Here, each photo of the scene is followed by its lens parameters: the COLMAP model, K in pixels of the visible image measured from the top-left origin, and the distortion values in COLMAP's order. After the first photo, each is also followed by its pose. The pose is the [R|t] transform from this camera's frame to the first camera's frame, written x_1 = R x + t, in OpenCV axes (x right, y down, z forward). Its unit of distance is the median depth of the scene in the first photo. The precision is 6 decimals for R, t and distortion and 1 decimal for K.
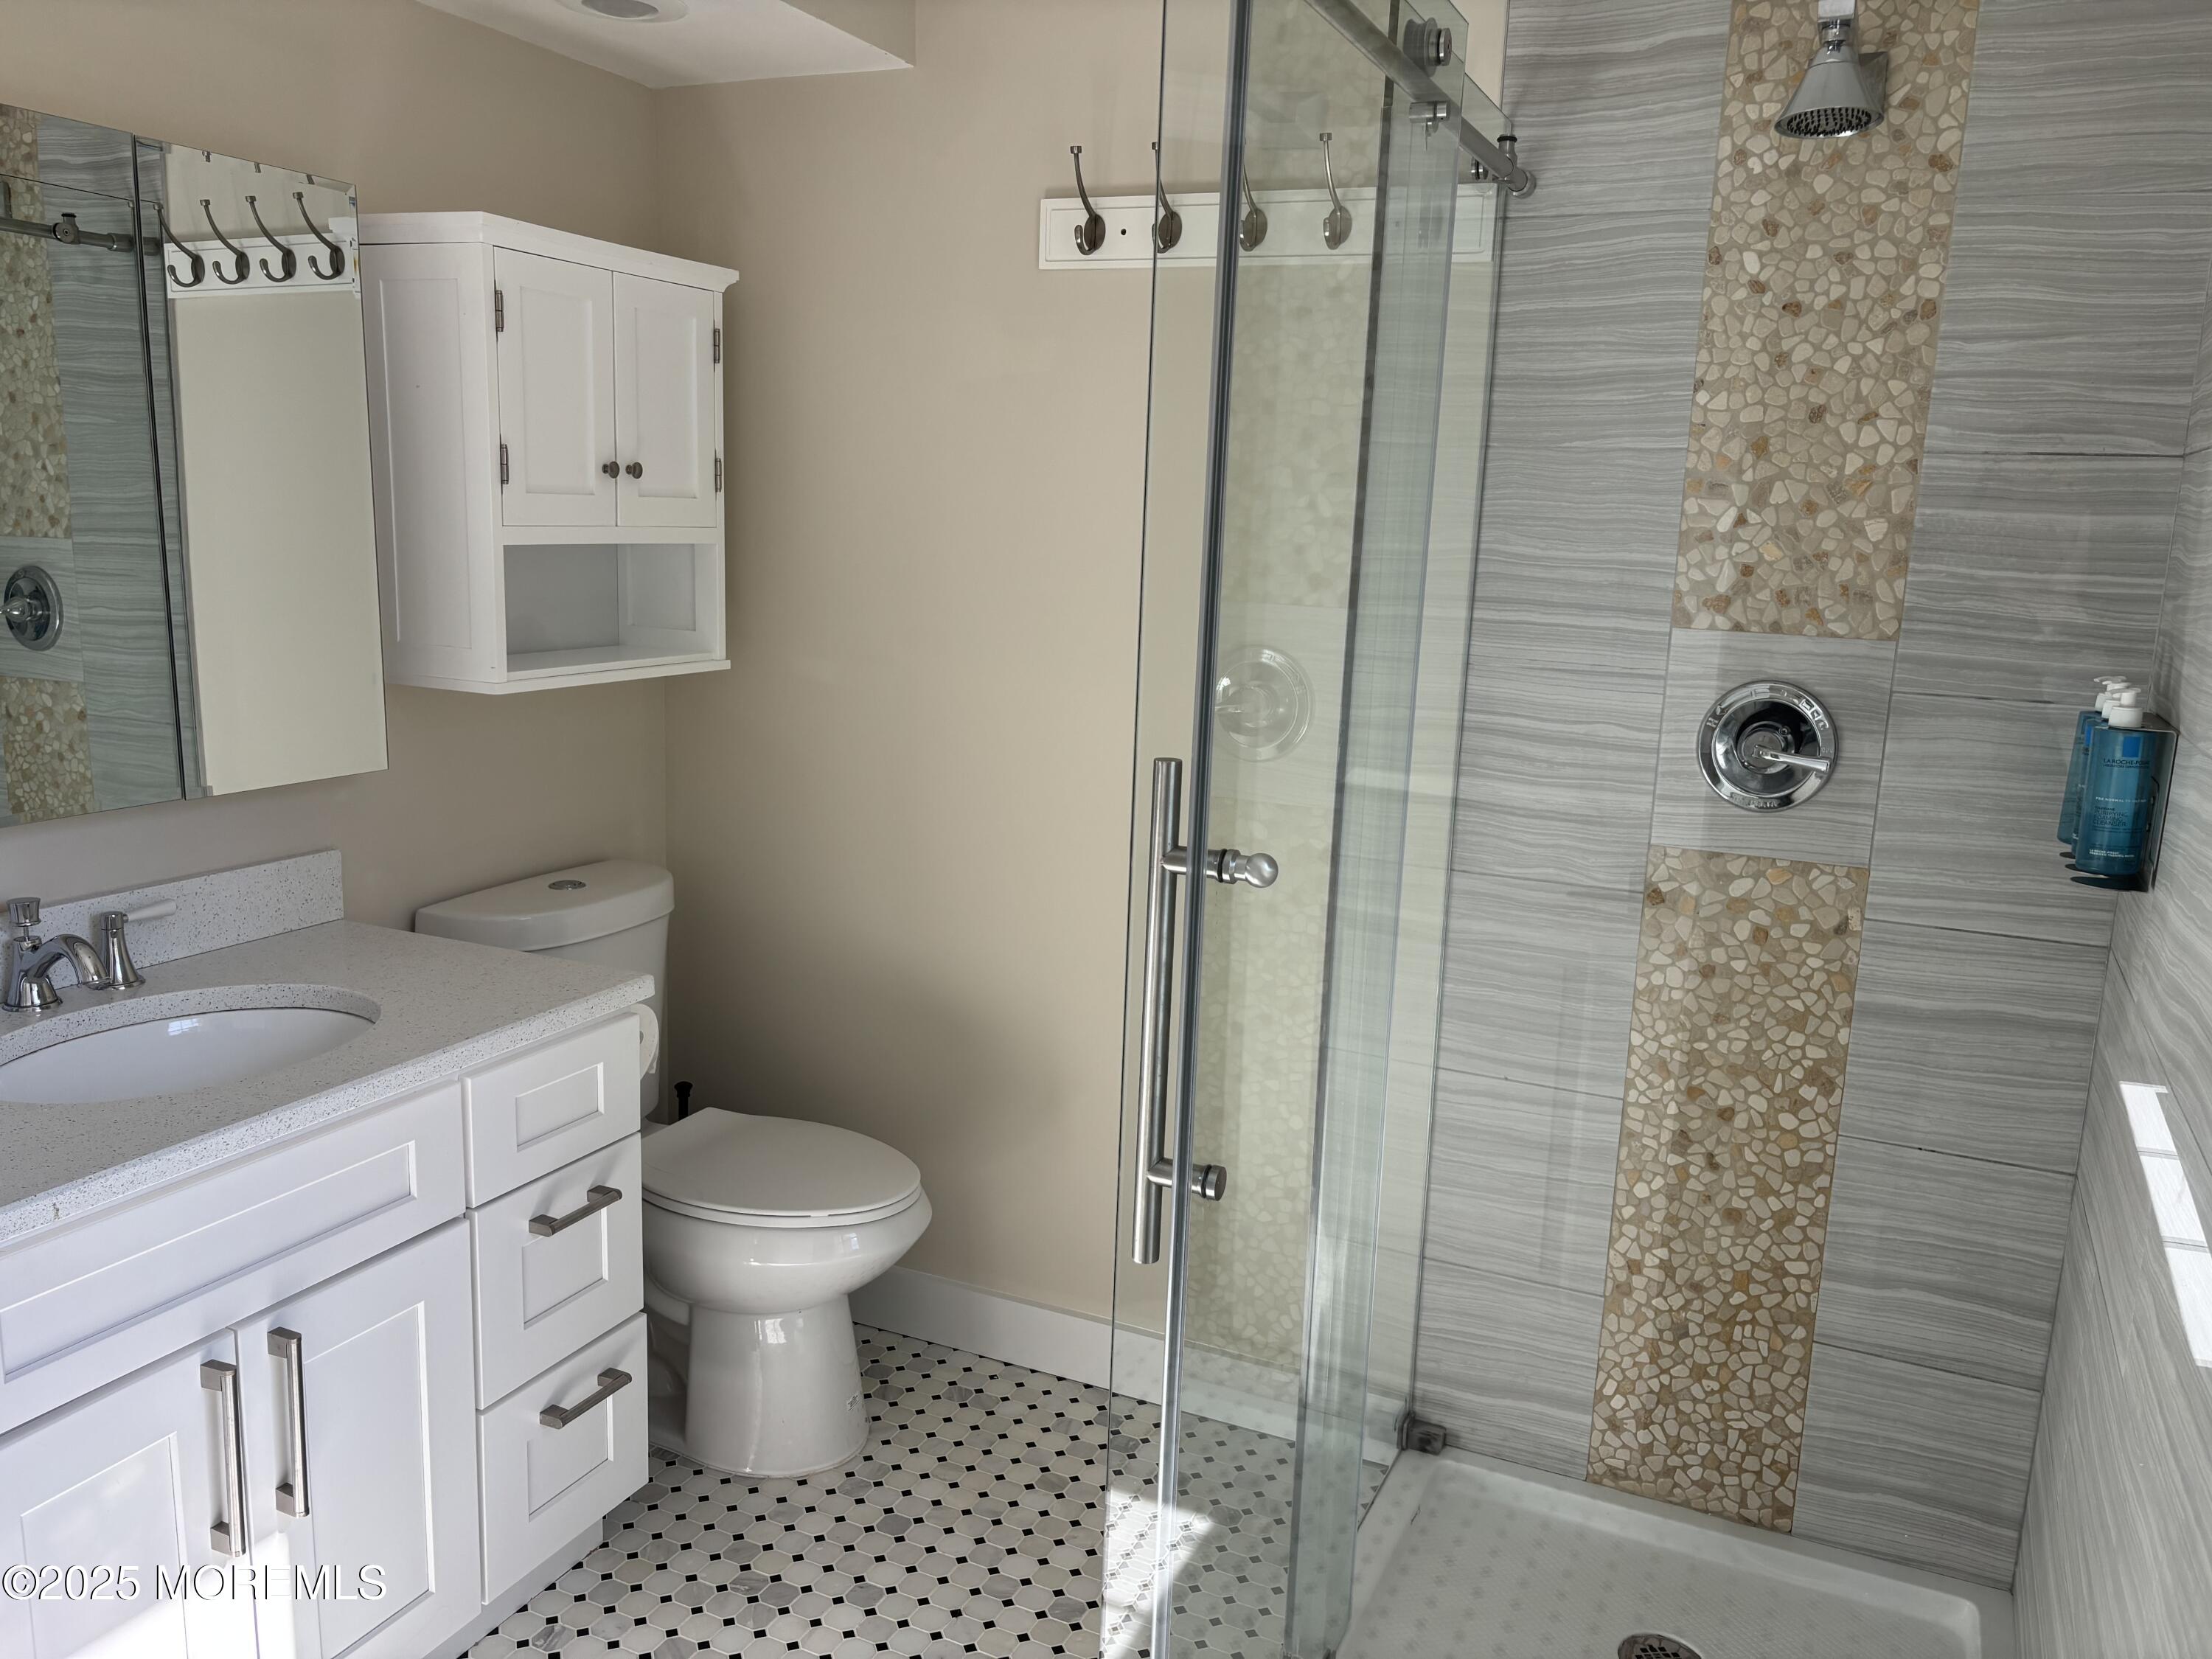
lens RADIAL K [[1663.8, 0, 1110.9], [0, 1663.8, 846.4], [0, 0, 1]] dist [0.039198, -0.041660]
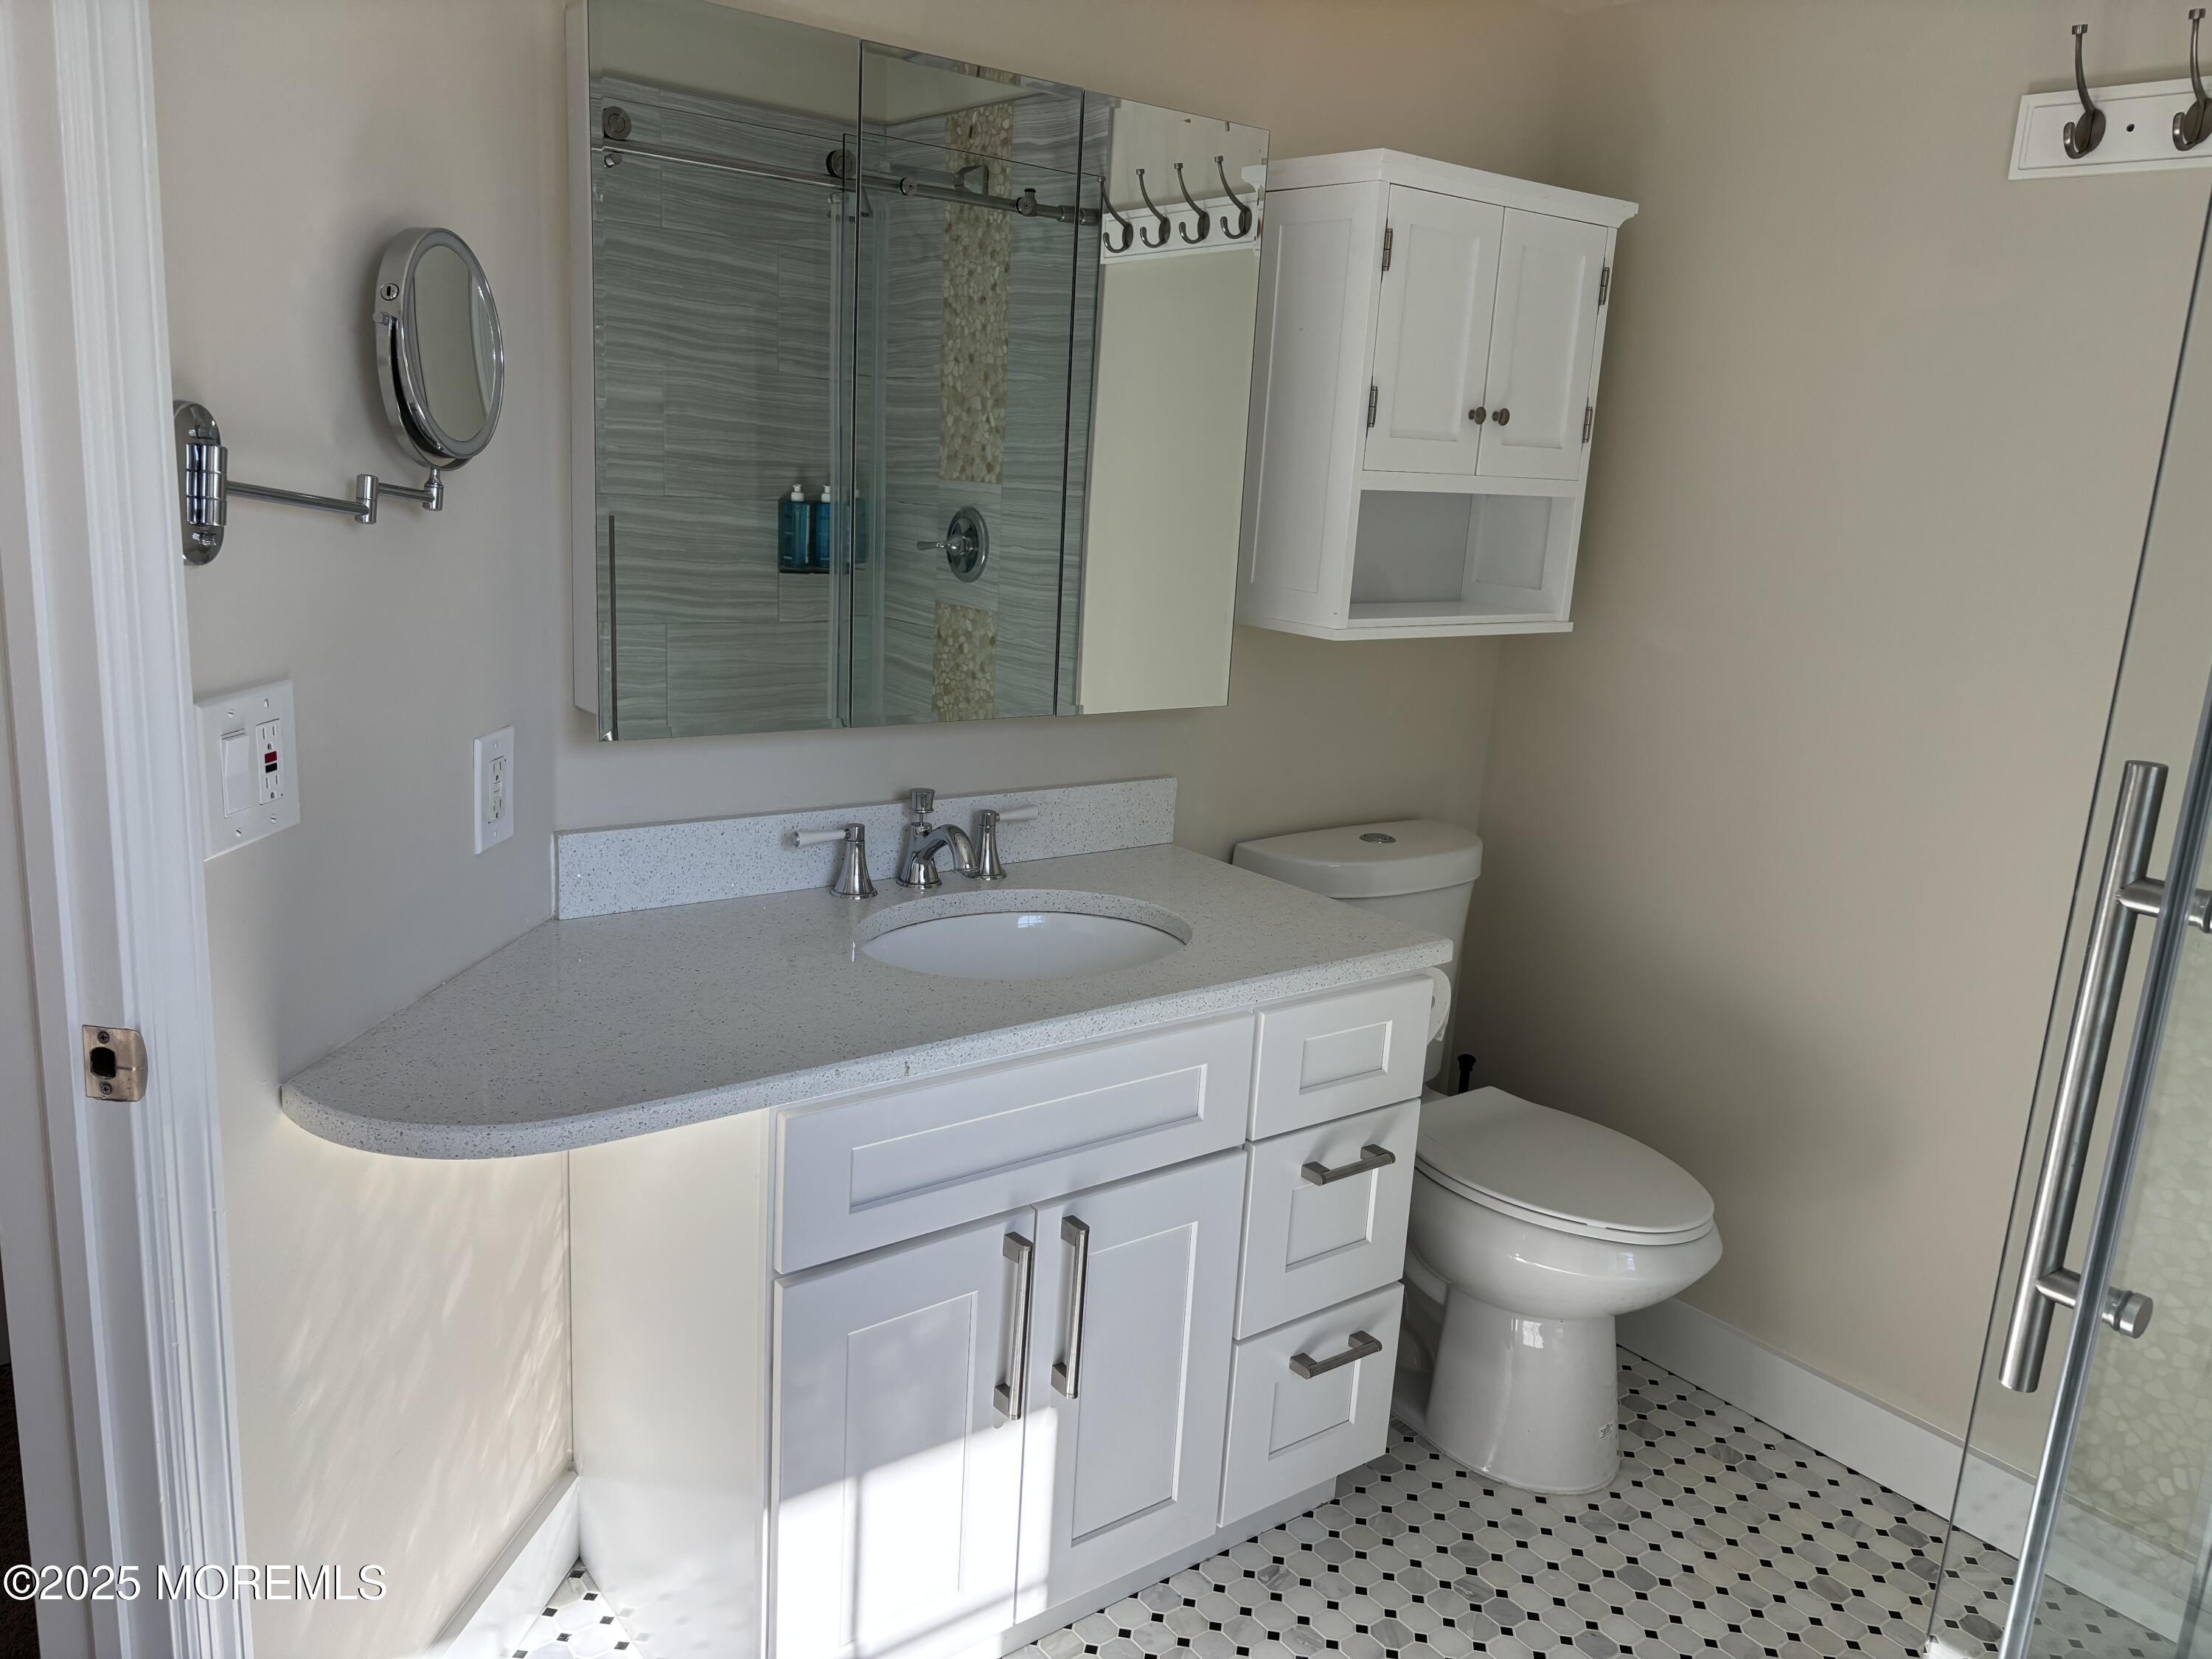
lens RADIAL K [[1661.9, 0, 1101.0], [0, 1661.9, 825.4], [0, 0, 1]] dist [0.049194, -0.070166]
pose [[0.880355, 0.119801, -0.458936, -0.017974], [-0.118573, 0.992442, 0.031615, 0.004543], [0.459255, 0.026585, 0.887907, 0.046576]]
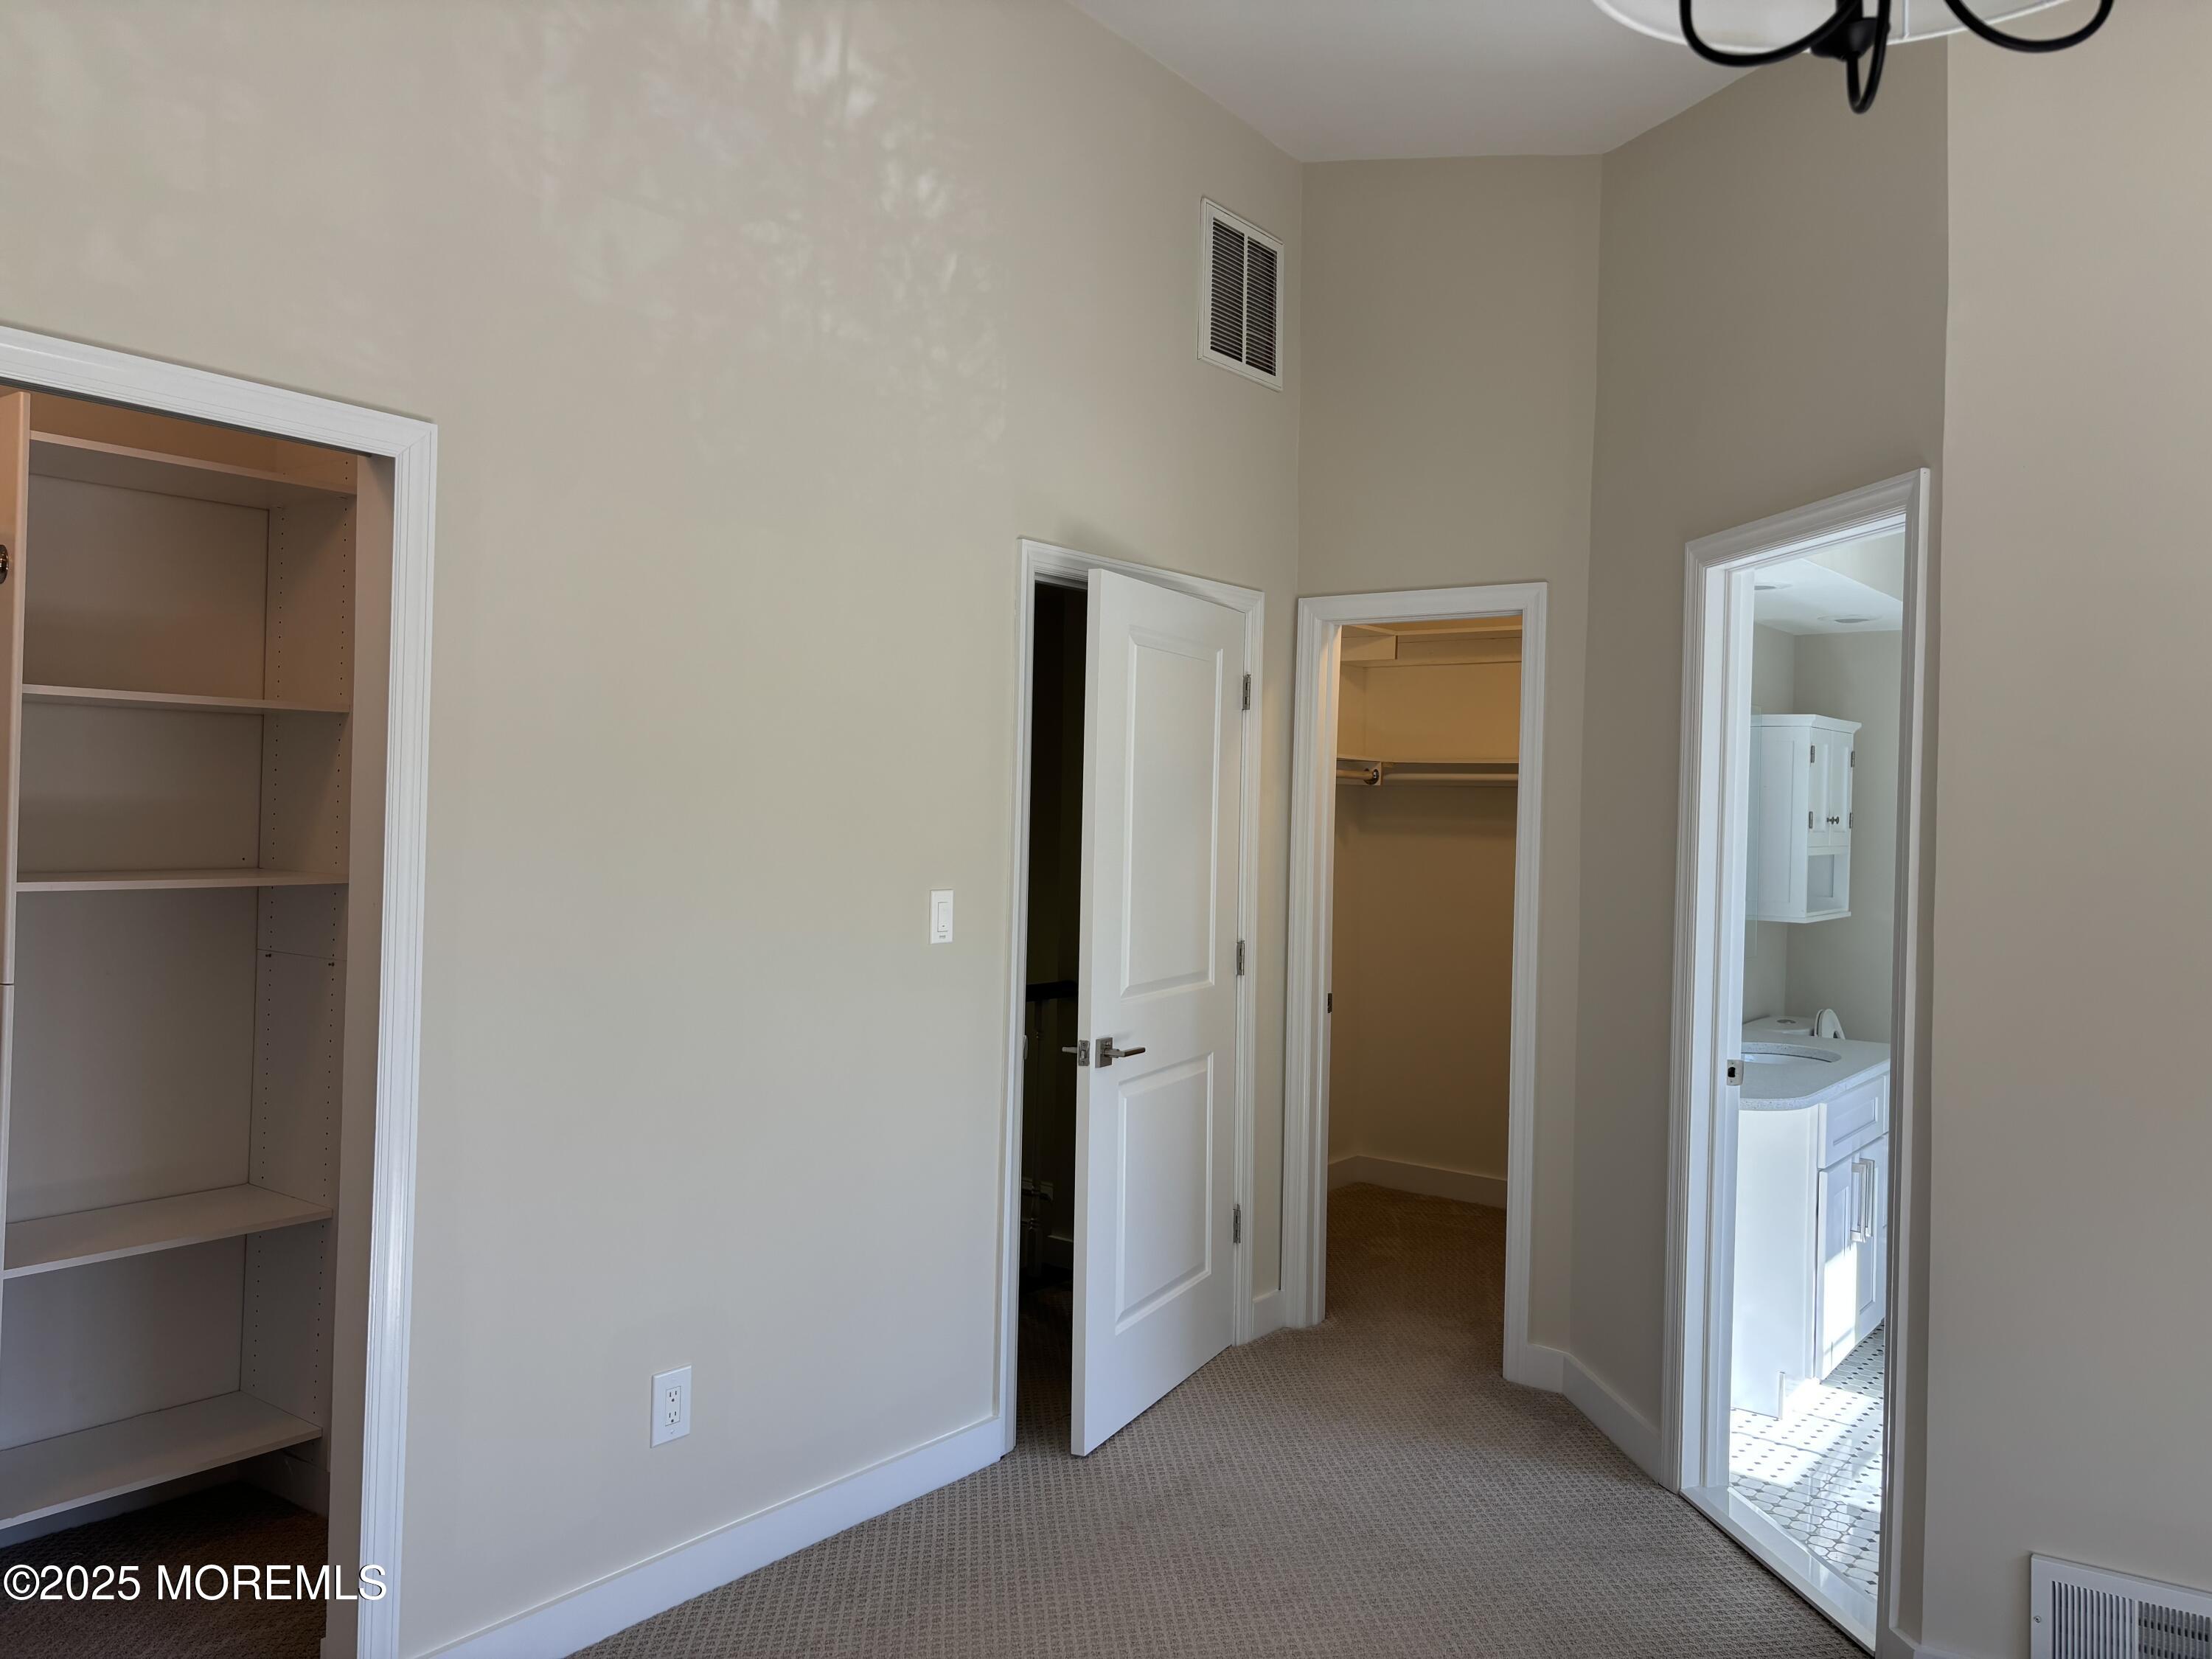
lens RADIAL K [[1663.8, 0, 1110.9], [0, 1663.8, 846.4], [0, 0, 1]] dist [0.039198, -0.041660]
pose [[0.978040, -0.028322, -0.206485, -0.746779], [-0.015152, 0.978440, -0.205977, 0.250109], [0.207867, 0.204582, 0.956524, -1.175507]]
